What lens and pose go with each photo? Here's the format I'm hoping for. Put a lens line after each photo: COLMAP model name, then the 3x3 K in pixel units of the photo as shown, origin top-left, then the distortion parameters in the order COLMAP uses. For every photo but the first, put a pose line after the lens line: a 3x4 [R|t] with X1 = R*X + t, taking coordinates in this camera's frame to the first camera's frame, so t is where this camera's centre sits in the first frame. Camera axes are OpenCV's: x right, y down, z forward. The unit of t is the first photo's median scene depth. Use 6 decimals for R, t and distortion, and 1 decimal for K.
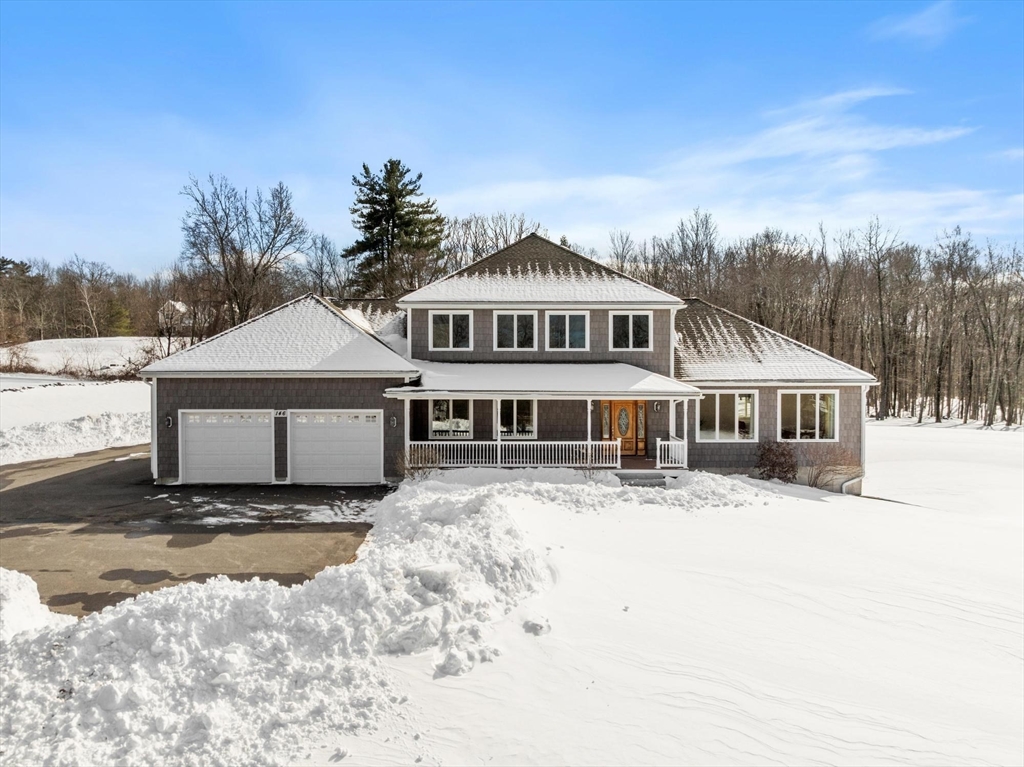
lens RADIAL K [[720.7, 0, 512.0], [0, 720.7, 383.5], [0, 0, 1]] dist [-0.015539, -0.003432]
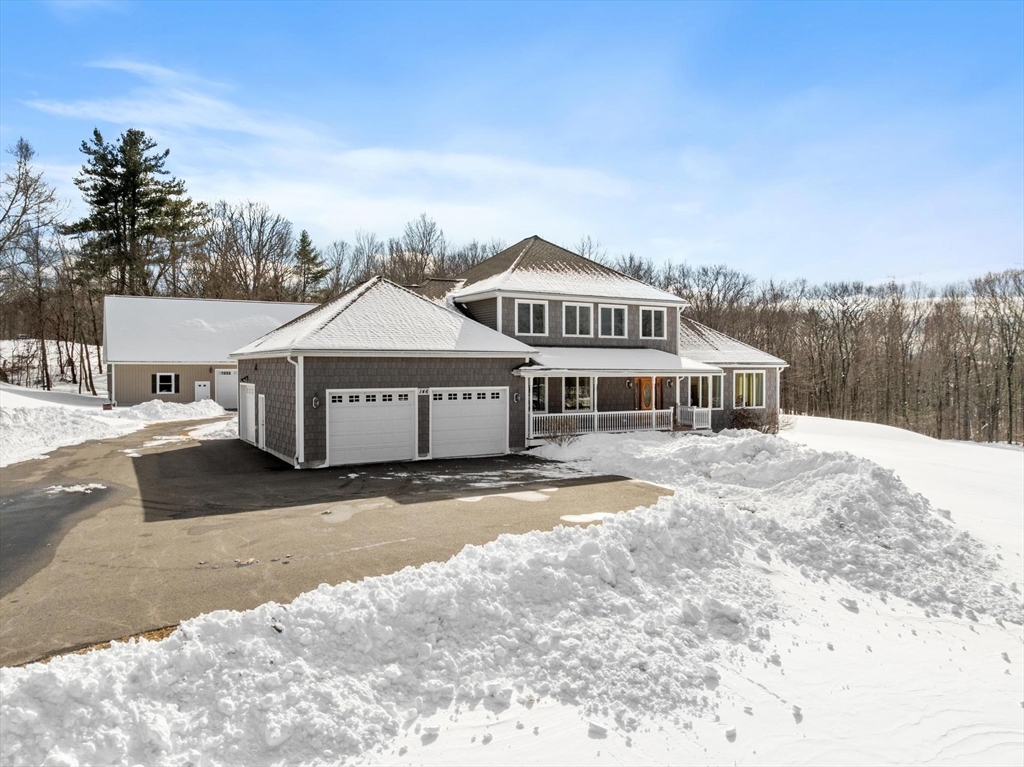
lens RADIAL K [[720.7, 0, 512.0], [0, 720.7, 383.5], [0, 0, 1]] dist [-0.015539, -0.003432]
pose [[0.874636, -0.010832, 0.484660, -0.657498], [0.013287, 0.999910, -0.001630, 0.030646], [-0.484599, 0.007865, 0.874701, 0.027353]]
